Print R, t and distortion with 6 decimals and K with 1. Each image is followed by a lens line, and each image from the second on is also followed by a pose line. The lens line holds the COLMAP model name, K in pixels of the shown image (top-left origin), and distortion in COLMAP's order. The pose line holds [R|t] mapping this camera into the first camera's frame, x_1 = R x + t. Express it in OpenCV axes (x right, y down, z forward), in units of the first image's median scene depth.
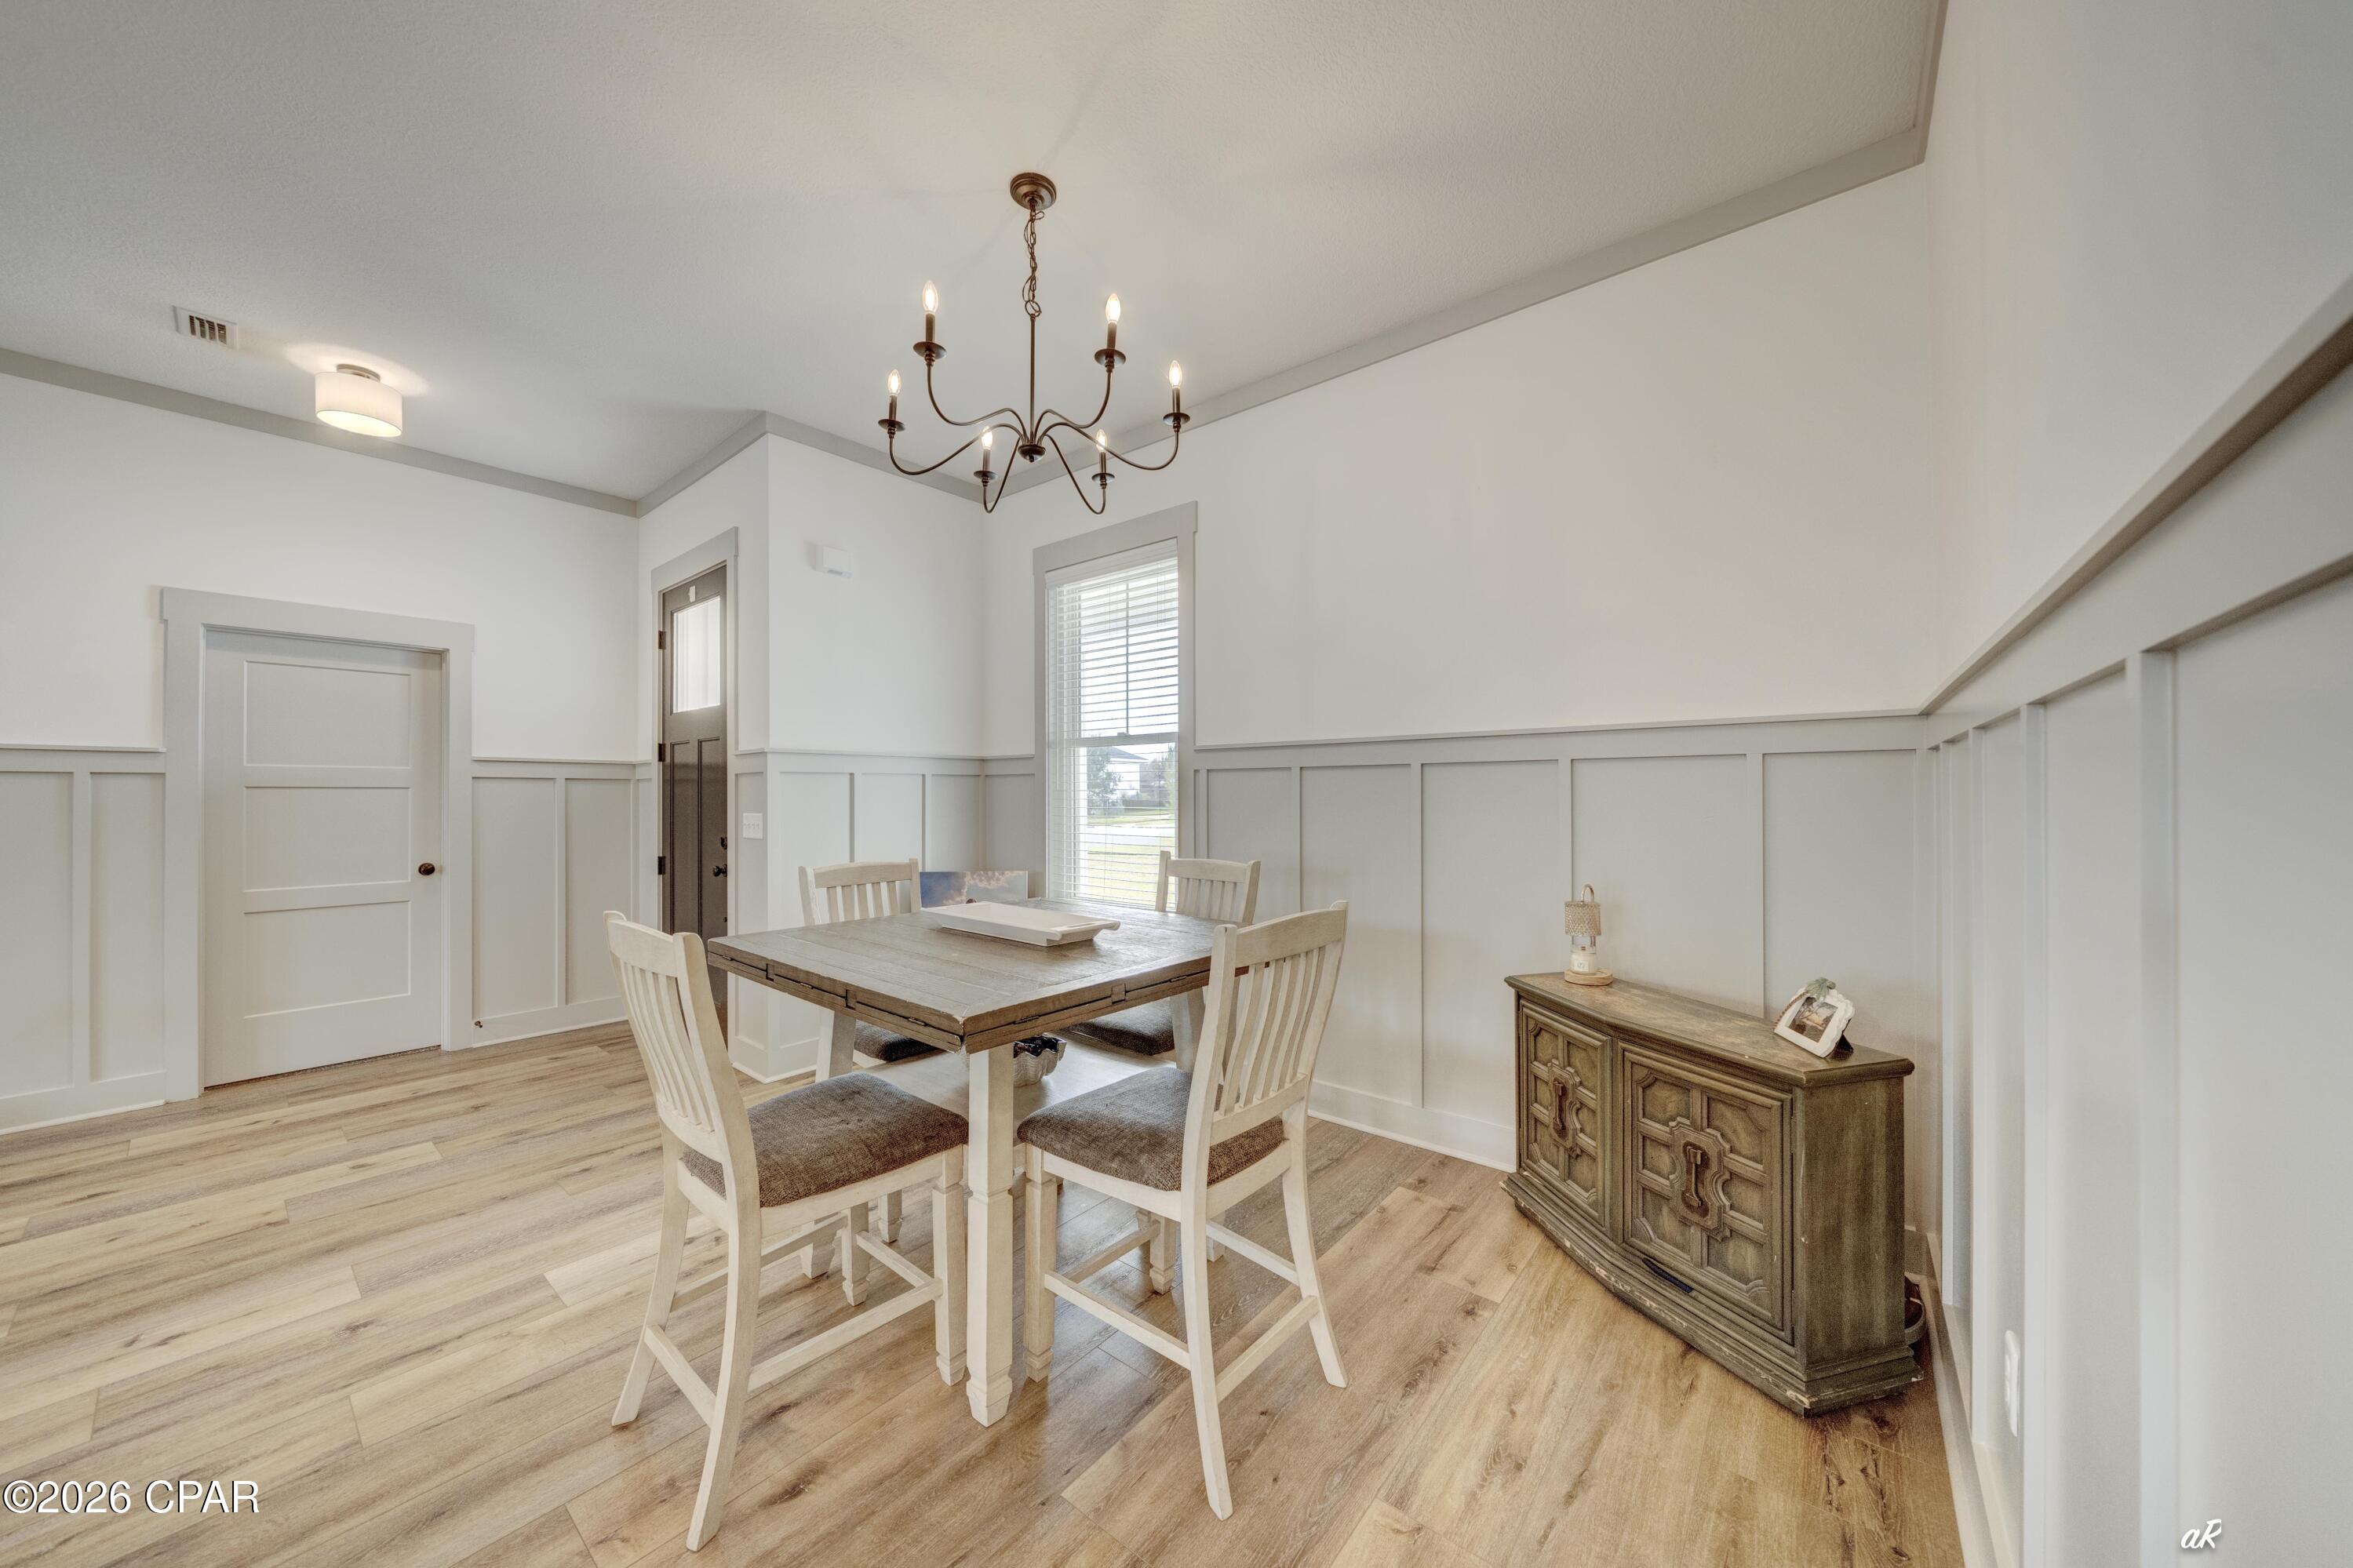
lens RADIAL K [[809.7, 0, 1153.5], [0, 809.7, 789.3], [0, 0, 1]] dist [-0.006888, 0.000231]
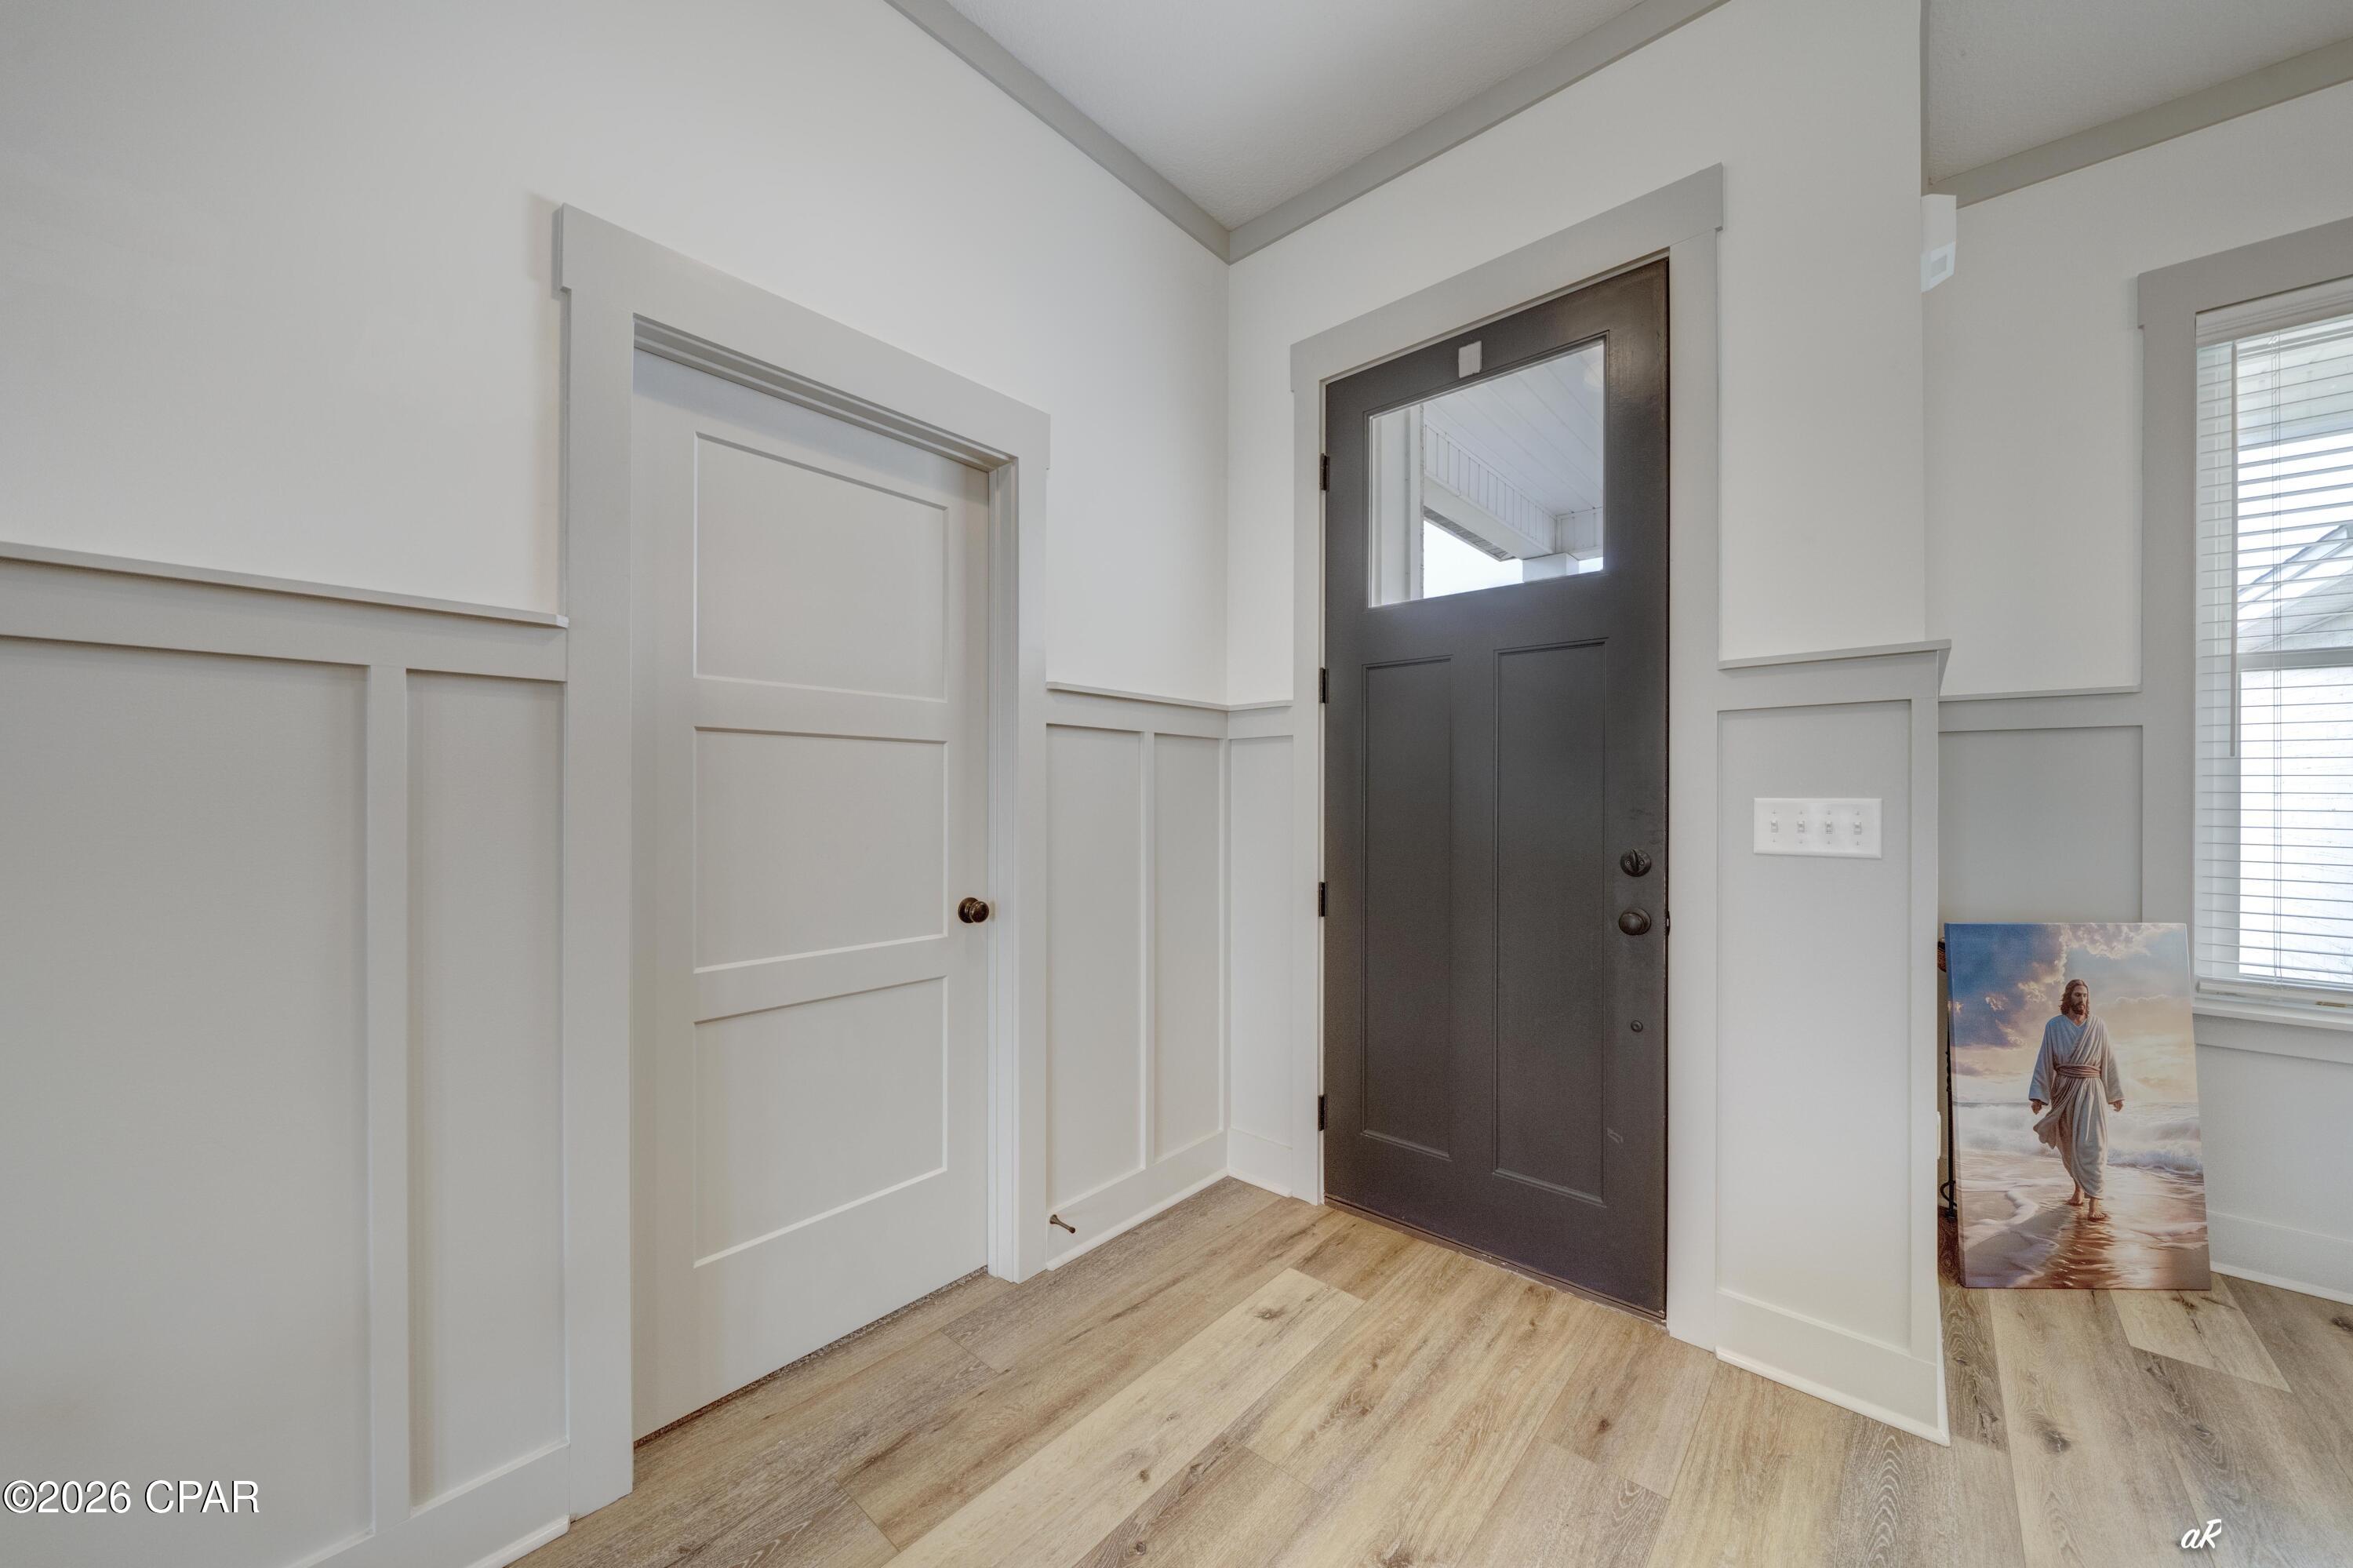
lens RADIAL K [[849.3, 0, 1175.1], [0, 849.3, 795.5], [0, 0, 1]] dist [-0.002491, 0.000595]
pose [[0.999819, 0.008784, -0.016880, -0.939444], [-0.008634, 0.999923, 0.008941, 0.030008], [0.016958, -0.008794, 0.999818, 0.597999]]
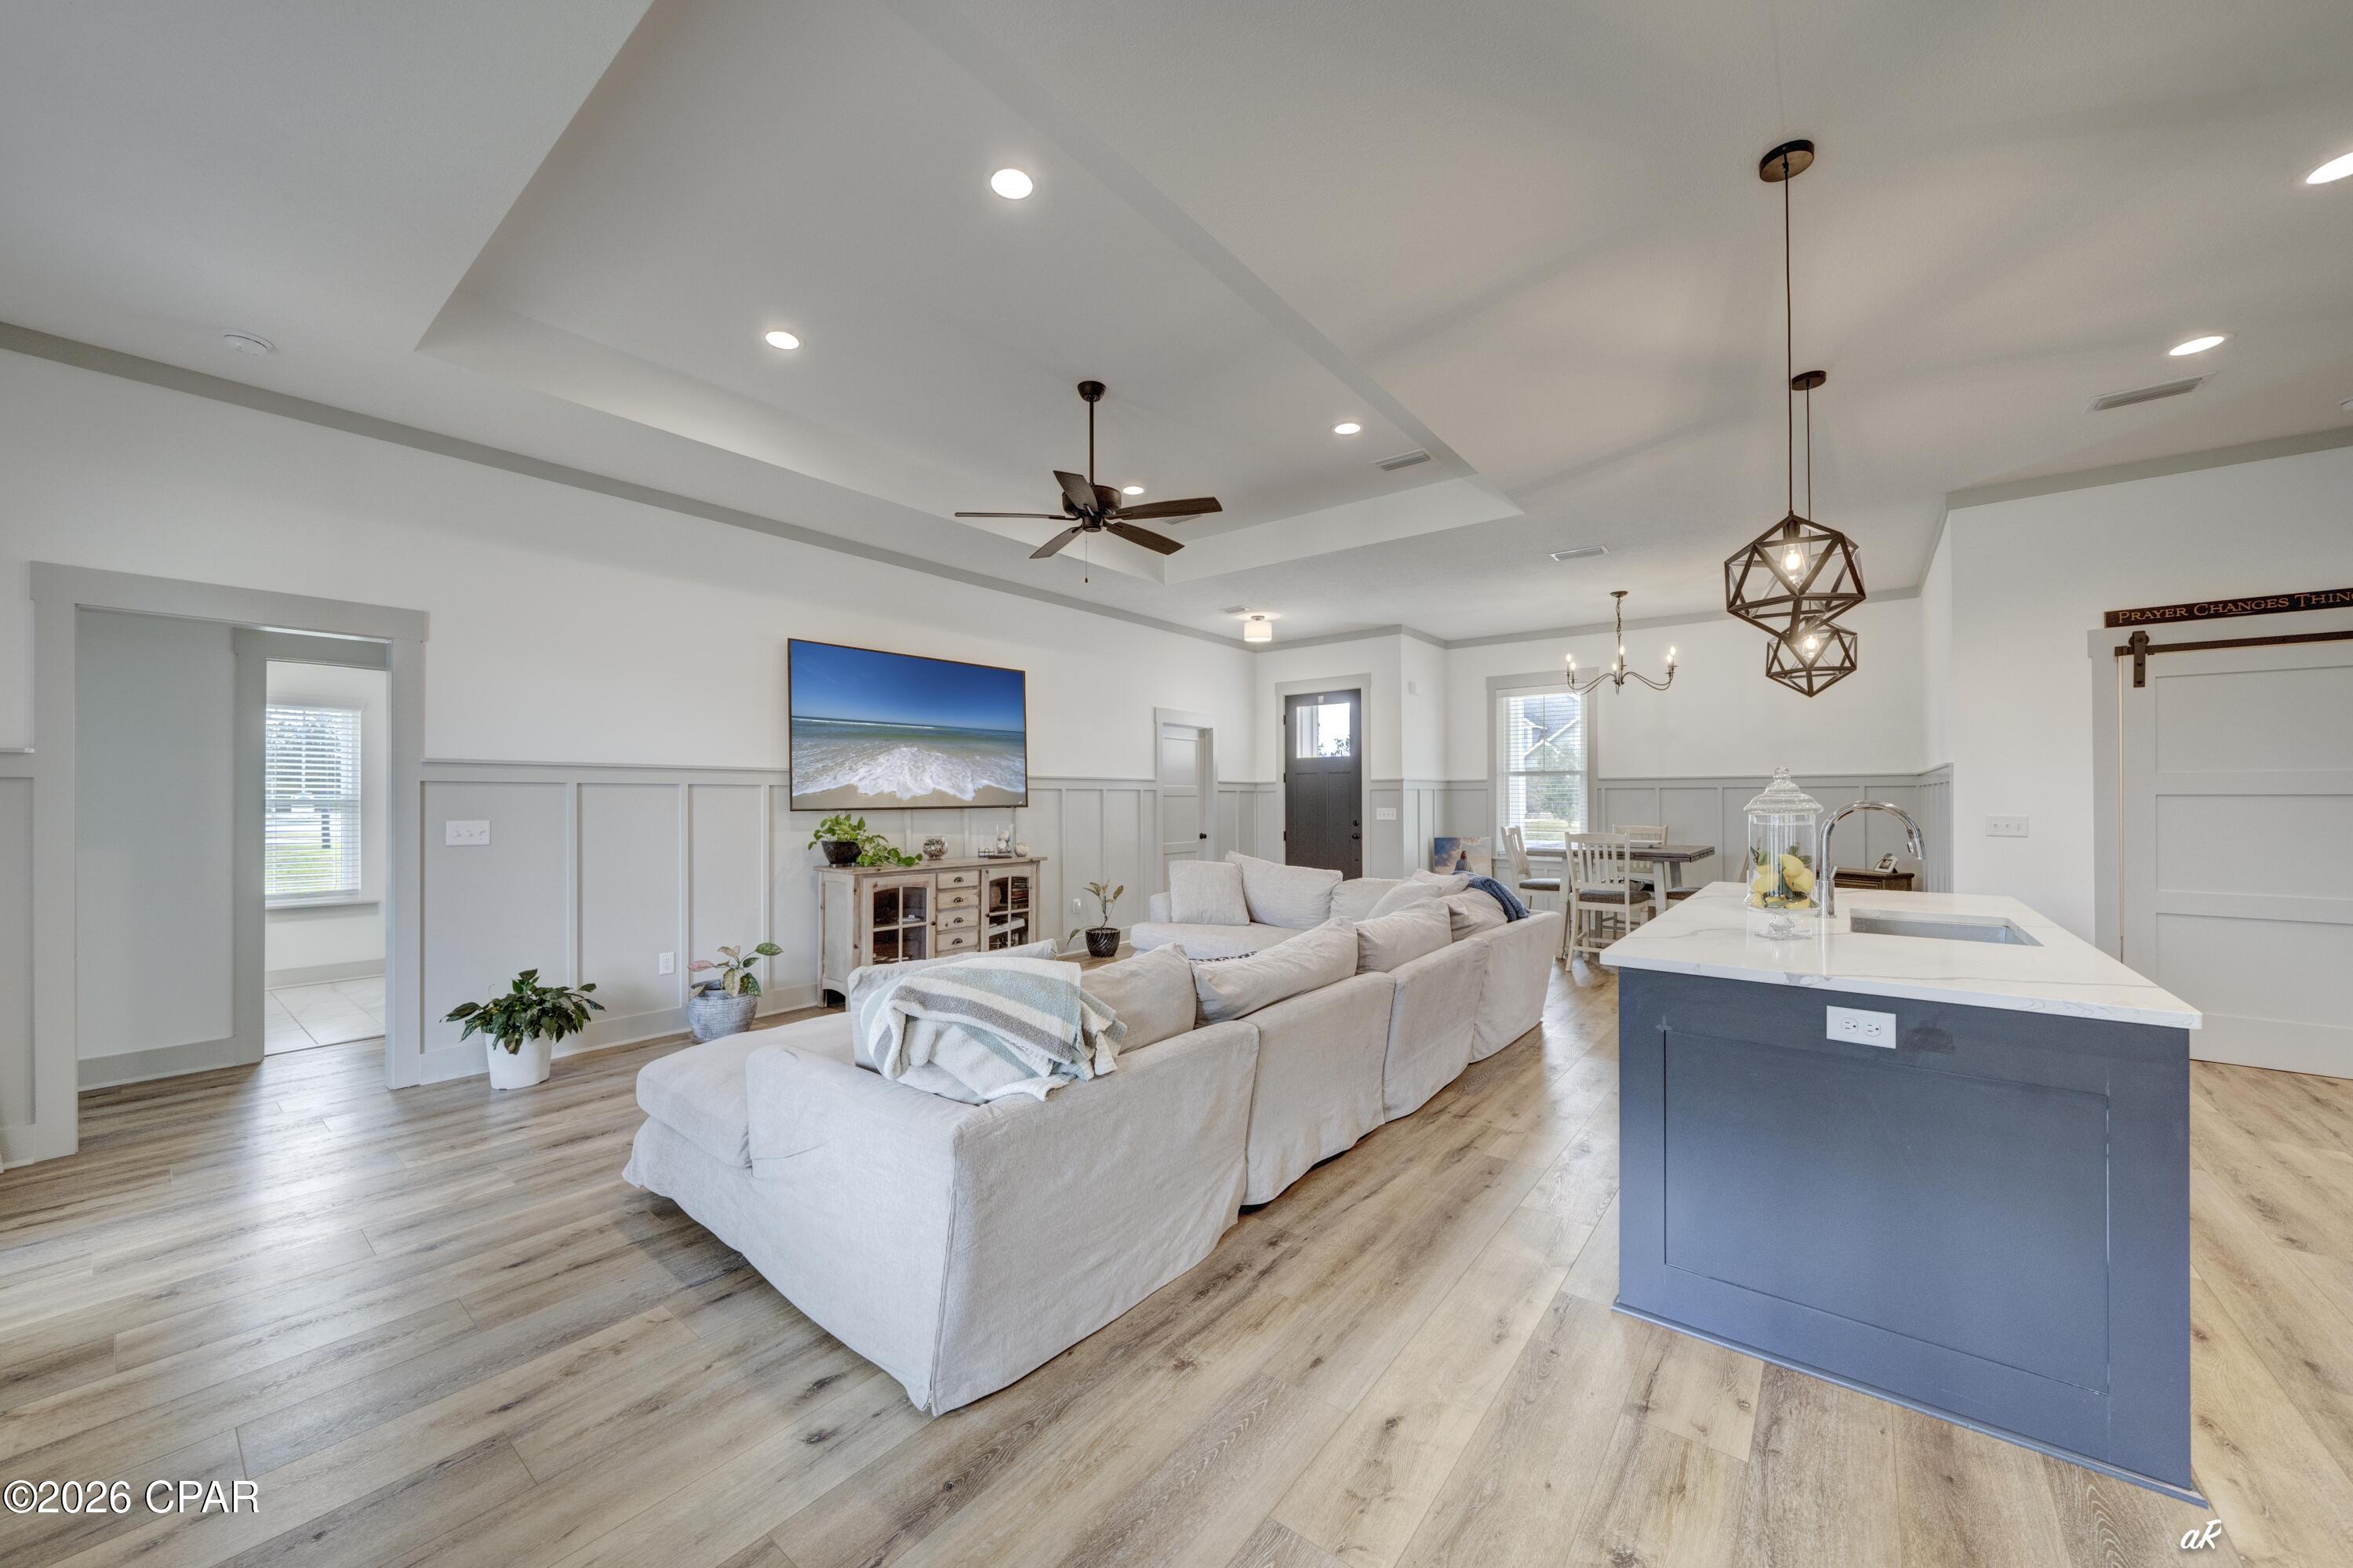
lens RADIAL K [[849.3, 0, 1168.6], [0, 849.3, 786.9], [0, 0, 1]] dist [-0.002491, 0.000595]
pose [[0.999572, 0.002833, 0.029132, -1.276659], [-0.002614, 0.999968, -0.007583, -0.009962], [-0.029153, 0.007504, 0.999547, -1.378434]]
